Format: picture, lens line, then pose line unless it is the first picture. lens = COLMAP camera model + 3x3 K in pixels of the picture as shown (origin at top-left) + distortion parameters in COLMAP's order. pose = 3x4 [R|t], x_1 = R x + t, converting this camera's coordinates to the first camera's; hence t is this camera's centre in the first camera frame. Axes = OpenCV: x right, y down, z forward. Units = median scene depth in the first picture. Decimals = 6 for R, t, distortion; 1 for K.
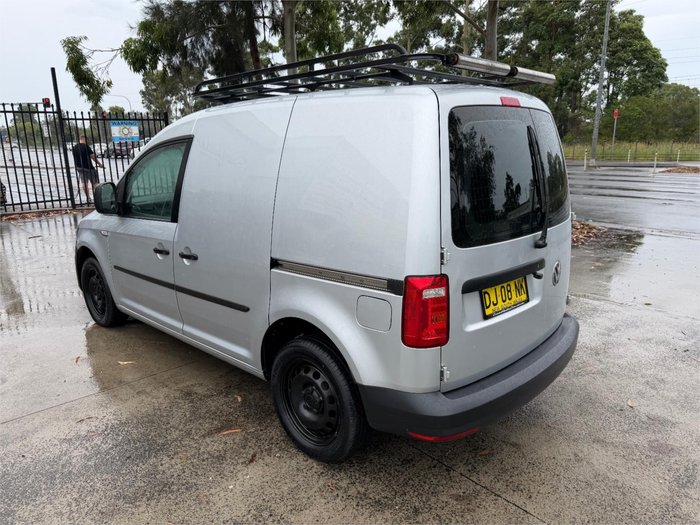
lens RADIAL K [[502.2, 0, 340.9], [0, 502.2, 258.1], [0, 0, 1]] dist [0.003668, -0.009169]
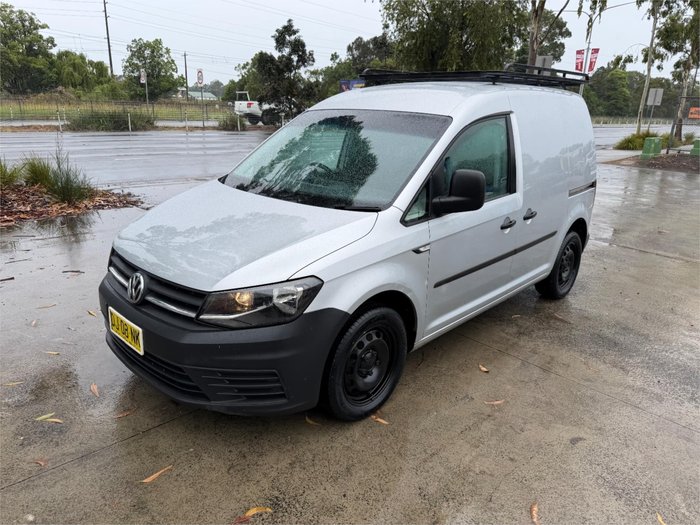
lens RADIAL K [[502.2, 0, 340.9], [0, 502.2, 258.1], [0, 0, 1]] dist [0.003668, -0.009169]
pose [[-0.004461, -0.279975, 0.959997, -1.516012], [0.194250, 0.941478, 0.275476, -0.333478], [-0.980942, 0.187708, 0.050185, 1.445993]]
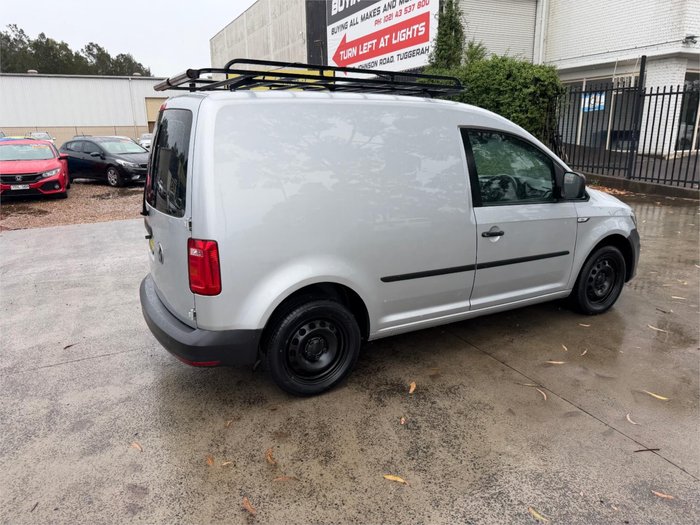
lens RADIAL K [[501.6, 0, 341.5], [0, 501.6, 264.7], [0, 0, 1]] dist [0.003973, -0.008066]
pose [[-0.308884, 0.262278, -0.914222, 1.197149], [-0.203397, 0.920772, 0.332878, -0.359110], [0.929097, 0.288771, -0.231065, 1.469392]]
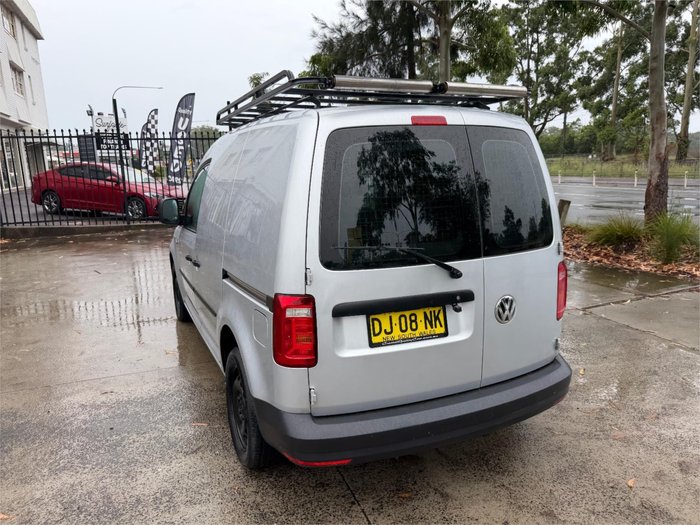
lens RADIAL K [[502.2, 0, 340.9], [0, 502.2, 258.1], [0, 0, 1]] dist [0.003668, -0.009169]
pose [[0.928056, 0.061610, -0.367309, 0.427384], [-0.075798, 0.996827, -0.024311, -0.013479], [0.364645, 0.050404, 0.929781, 0.068102]]
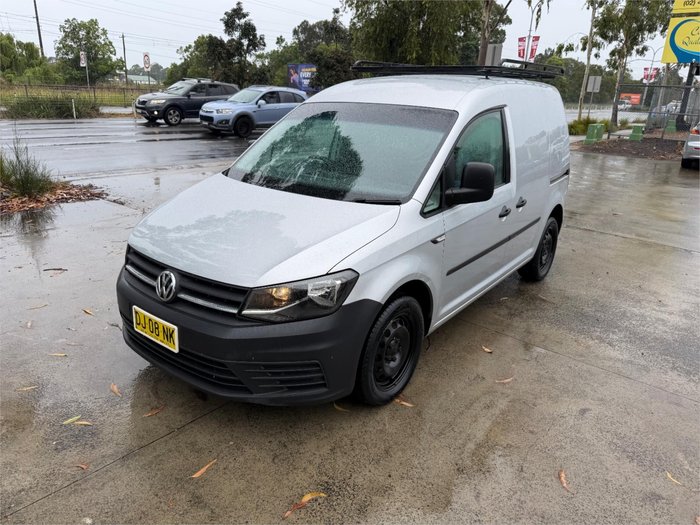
lens RADIAL K [[502.2, 0, 340.9], [0, 502.2, 258.1], [0, 0, 1]] dist [0.003668, -0.009169]
pose [[-0.107771, -0.304713, 0.946327, -1.531507], [0.190849, 0.927827, 0.320490, -0.377732], [-0.975685, 0.215145, -0.041839, 1.574356]]
